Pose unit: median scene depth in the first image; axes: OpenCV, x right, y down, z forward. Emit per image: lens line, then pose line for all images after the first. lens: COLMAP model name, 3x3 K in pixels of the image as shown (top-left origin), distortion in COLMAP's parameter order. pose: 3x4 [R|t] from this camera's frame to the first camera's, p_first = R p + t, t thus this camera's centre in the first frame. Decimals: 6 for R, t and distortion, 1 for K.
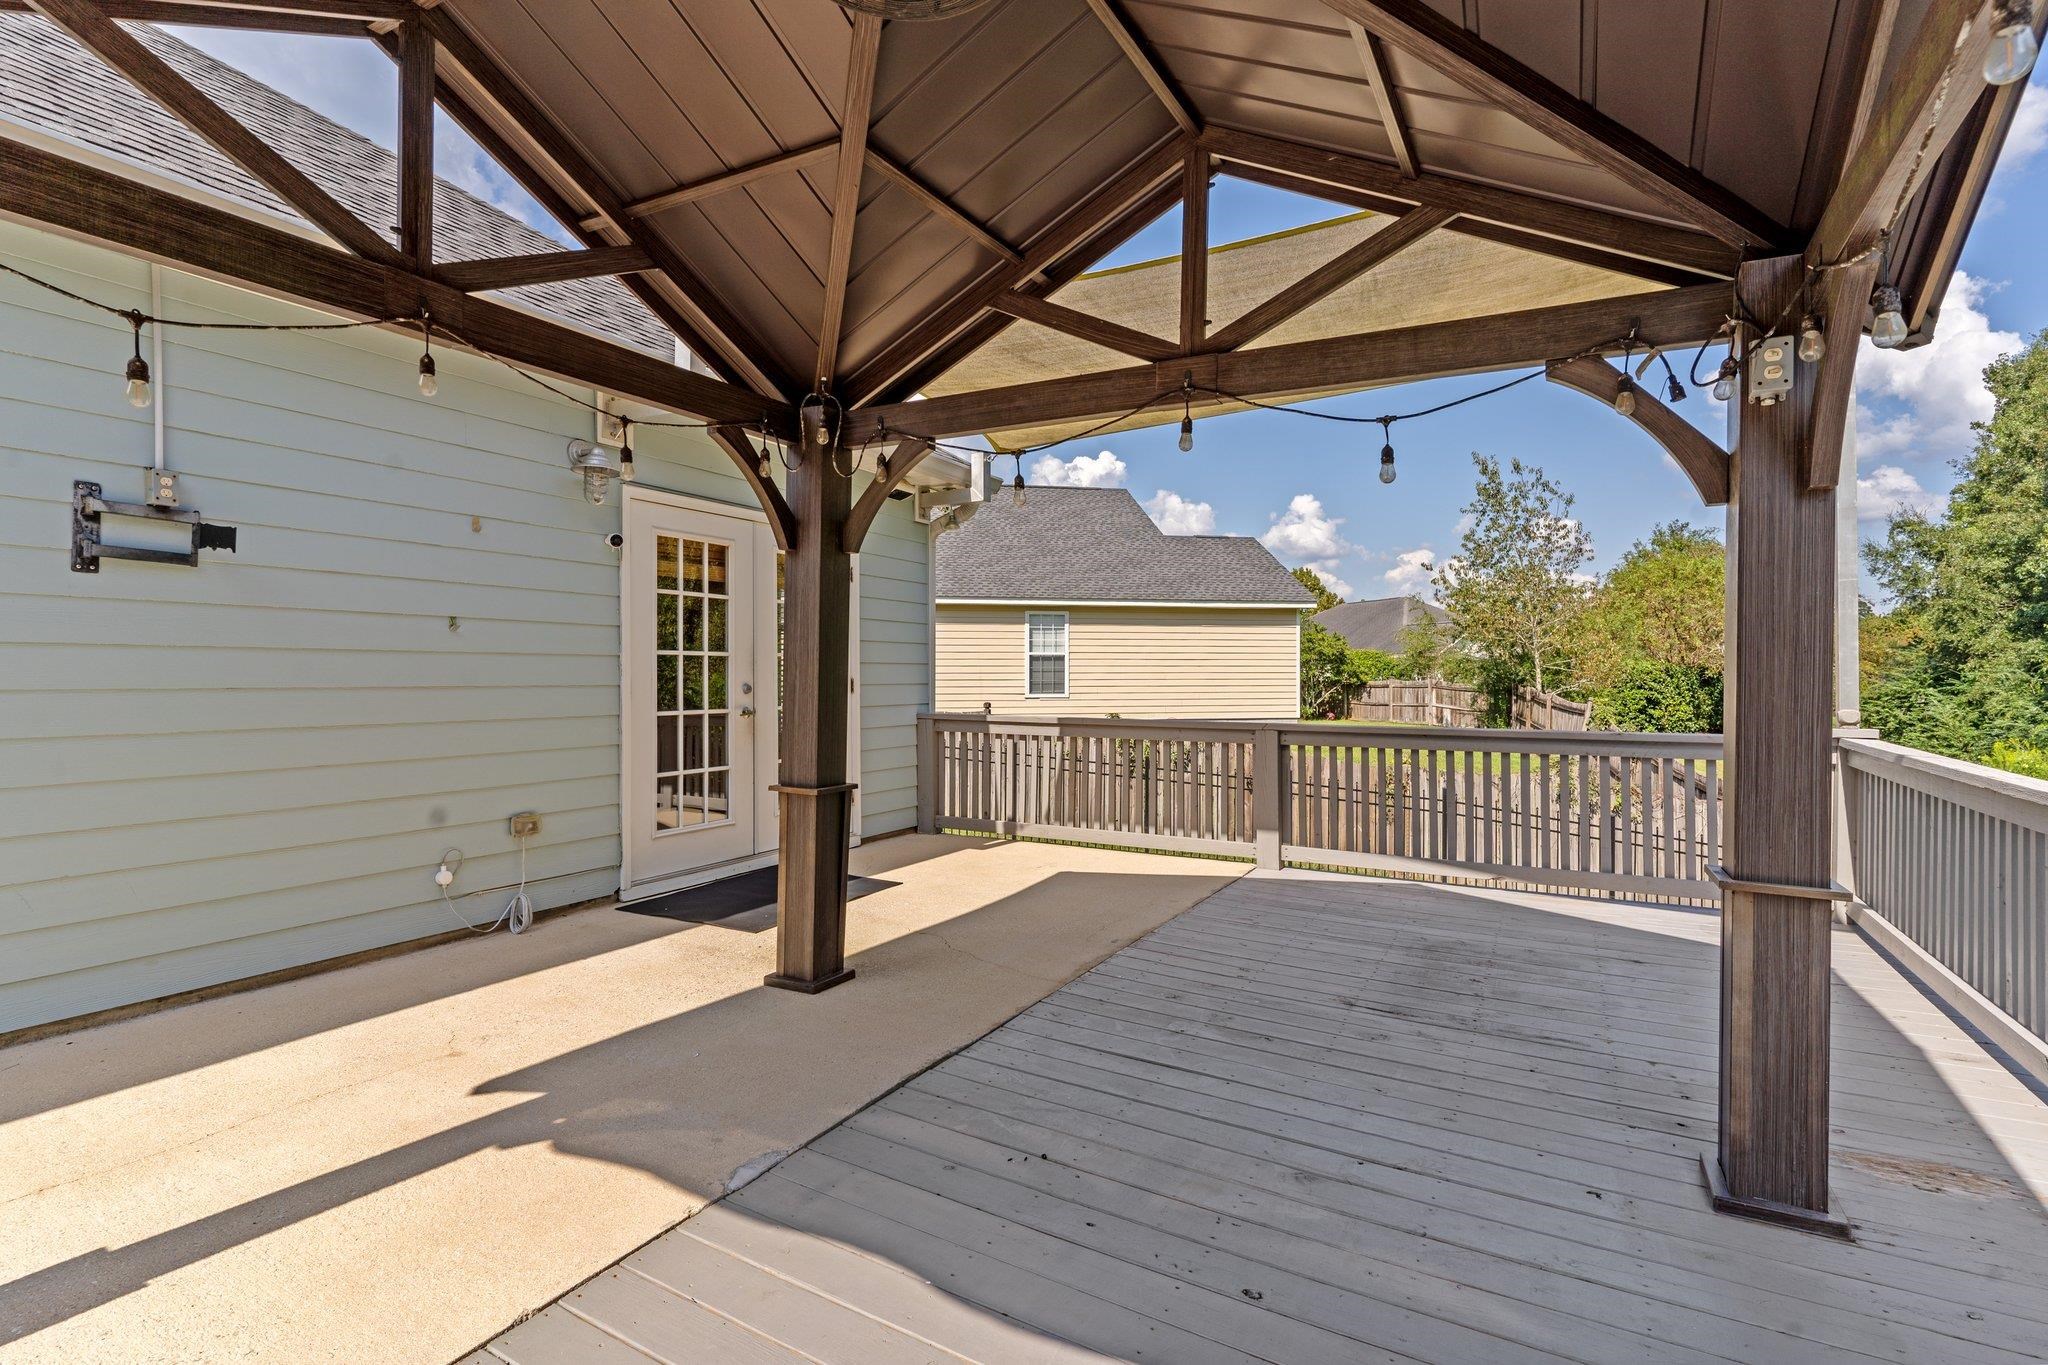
lens RADIAL K [[972.7, 0, 1009.7], [0, 972.7, 662.9], [0, 0, 1]] dist [0.000722, 0.000008]
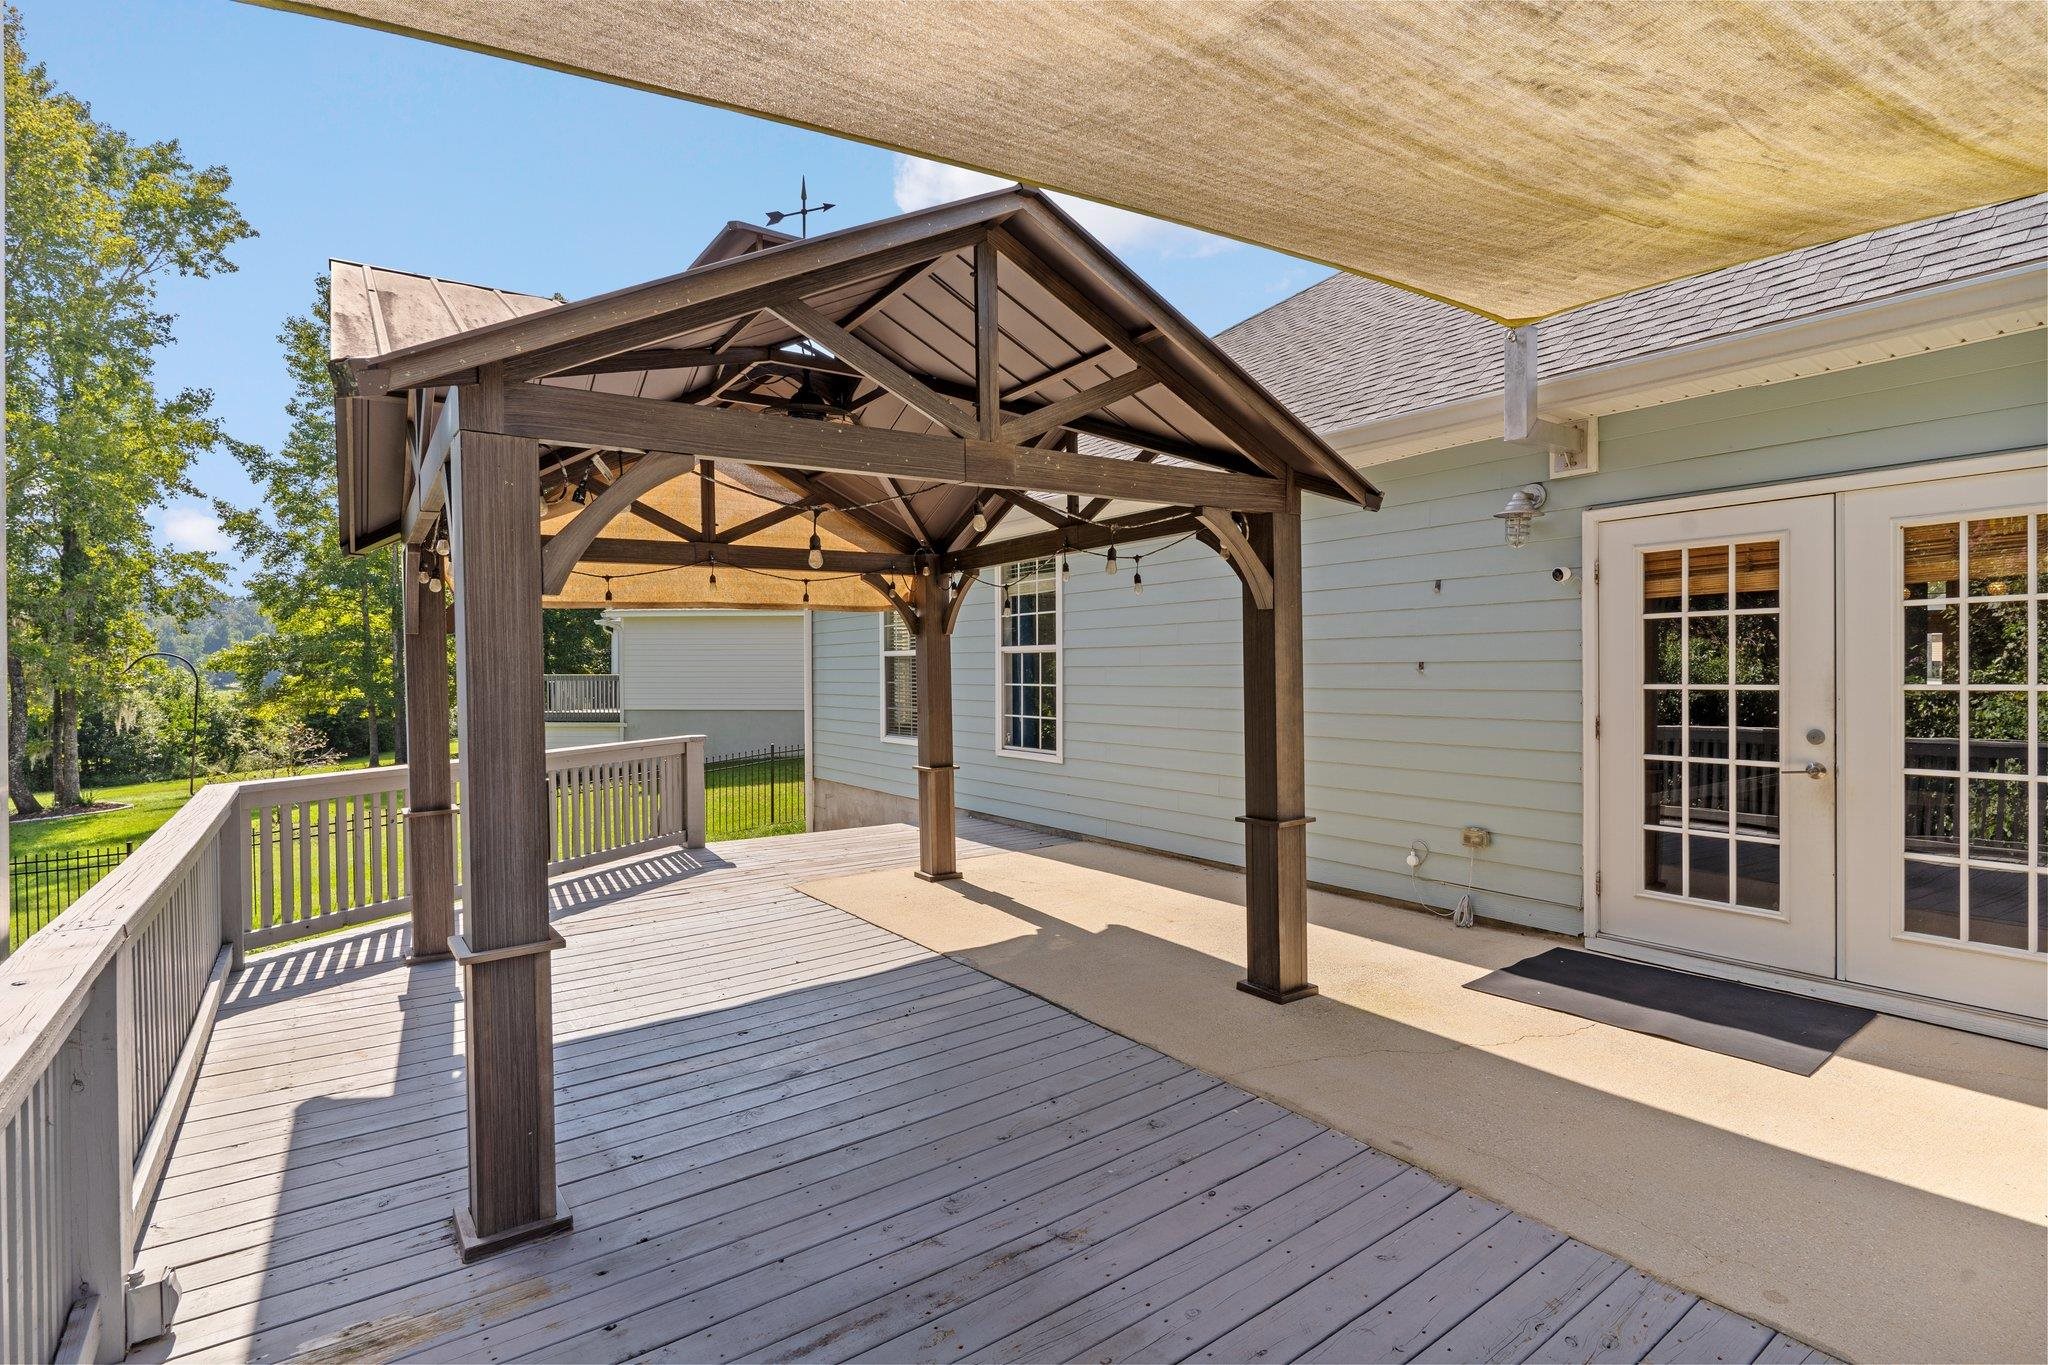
lens RADIAL K [[970.5, 0, 1034.9], [0, 970.5, 678.6], [0, 0, 1]] dist [-0.001147, -0.000437]
pose [[-0.408663, 0.005576, -0.912669, 0.655453], [0.015853, 0.999874, -0.000990, -0.025934], [0.912548, -0.014873, -0.408699, 0.852276]]
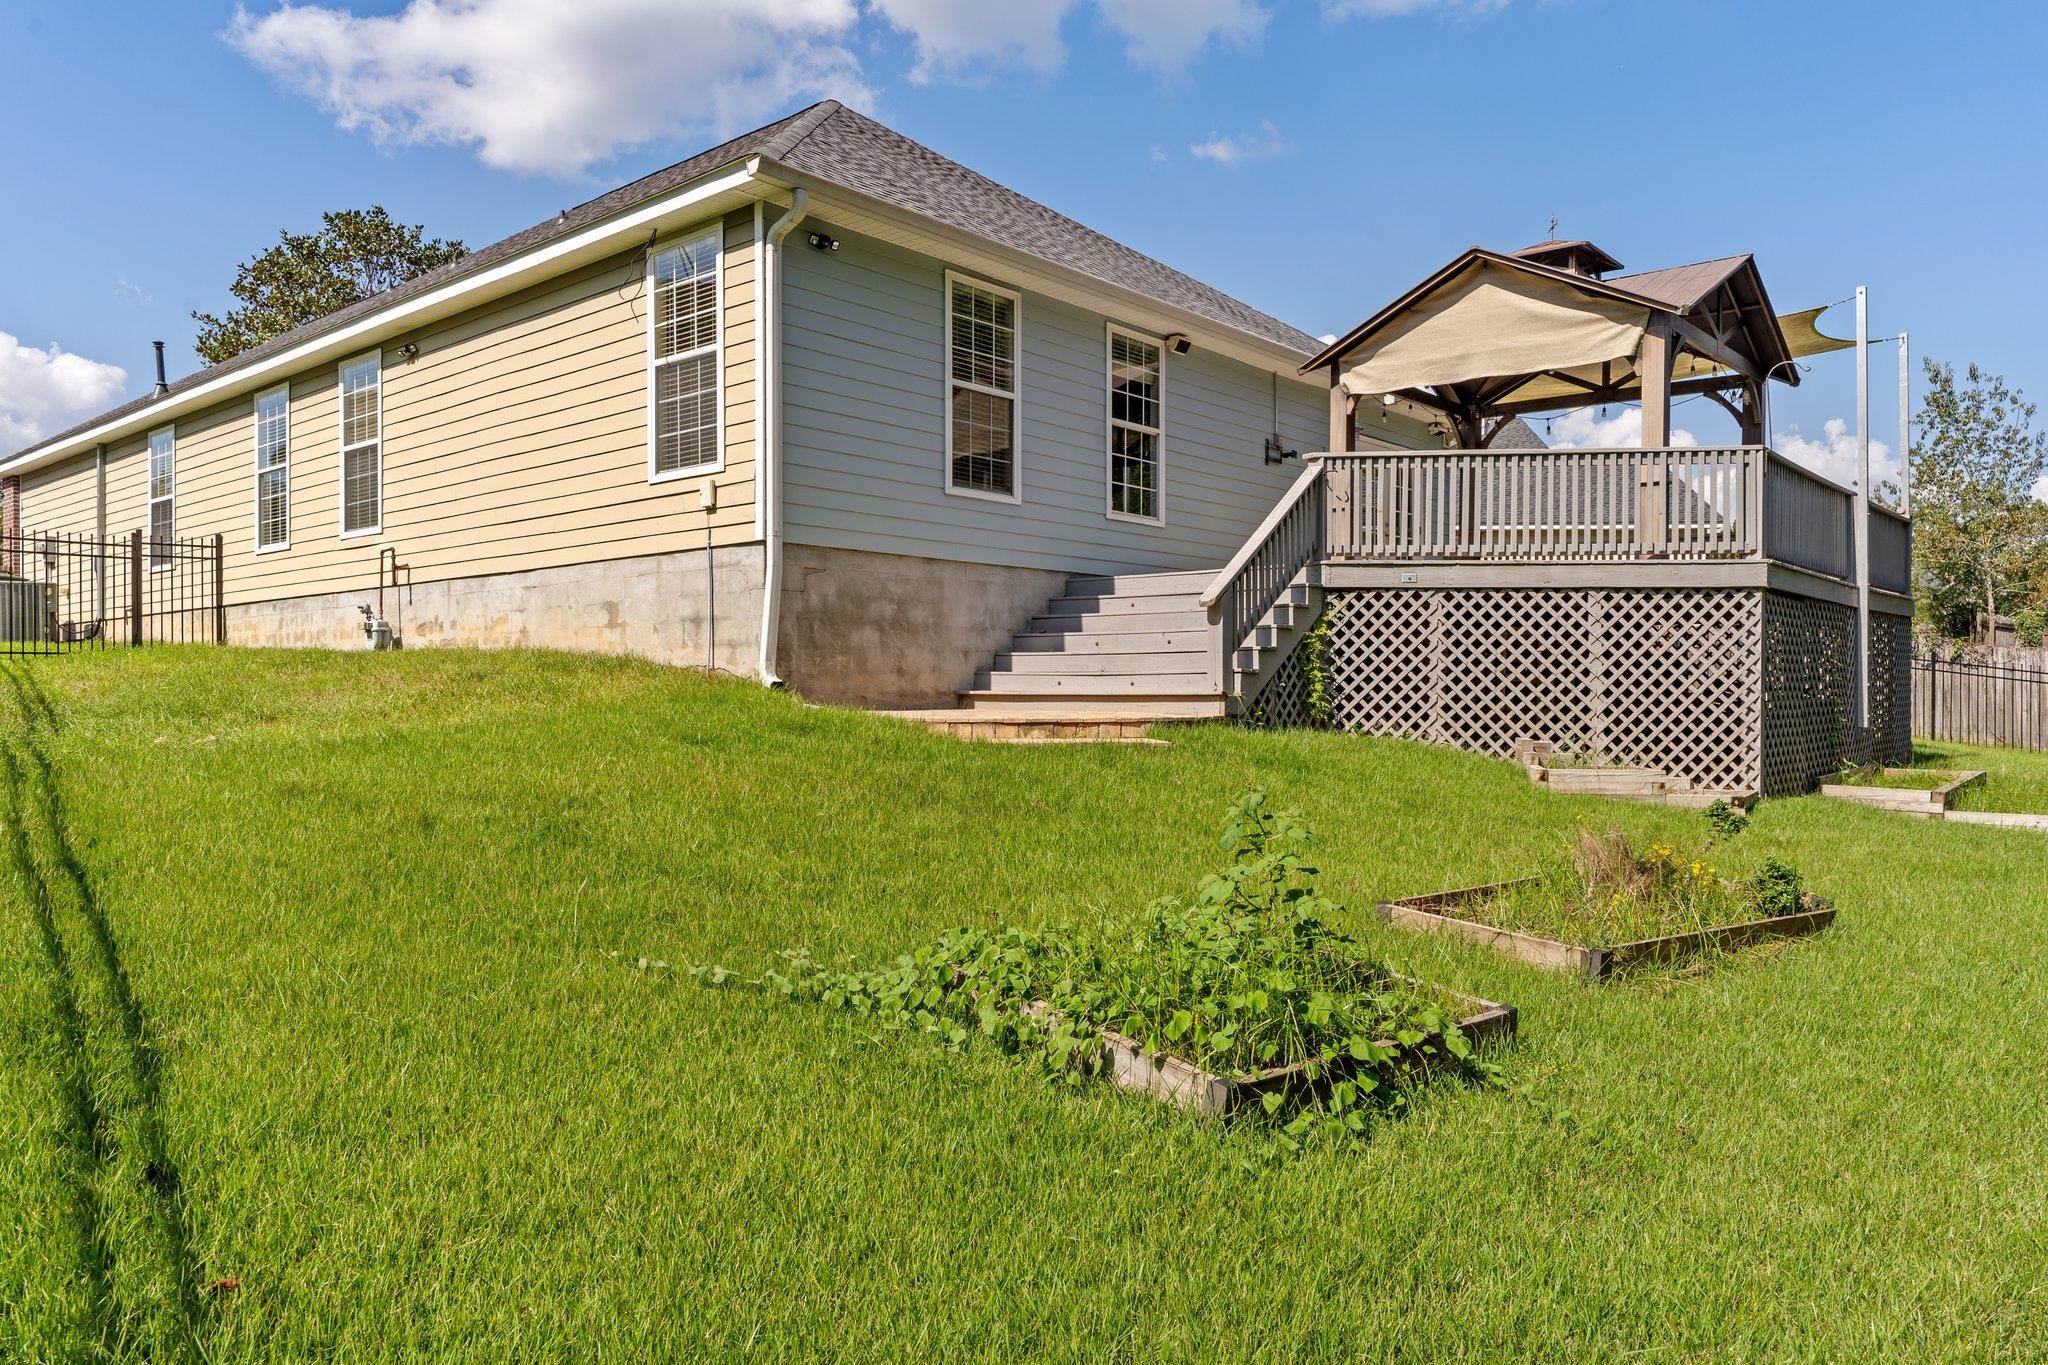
lens RADIAL K [[1407.0, 0, 1025.4], [0, 1407.0, 704.7], [0, 0, 1]] dist [-0.001847, 0.000569]
pose [[0.980548, -0.003587, -0.196247, -0.497728], [0.007527, 0.999785, 0.019336, 0.404944], [0.196136, -0.020437, 0.980364, -2.541421]]
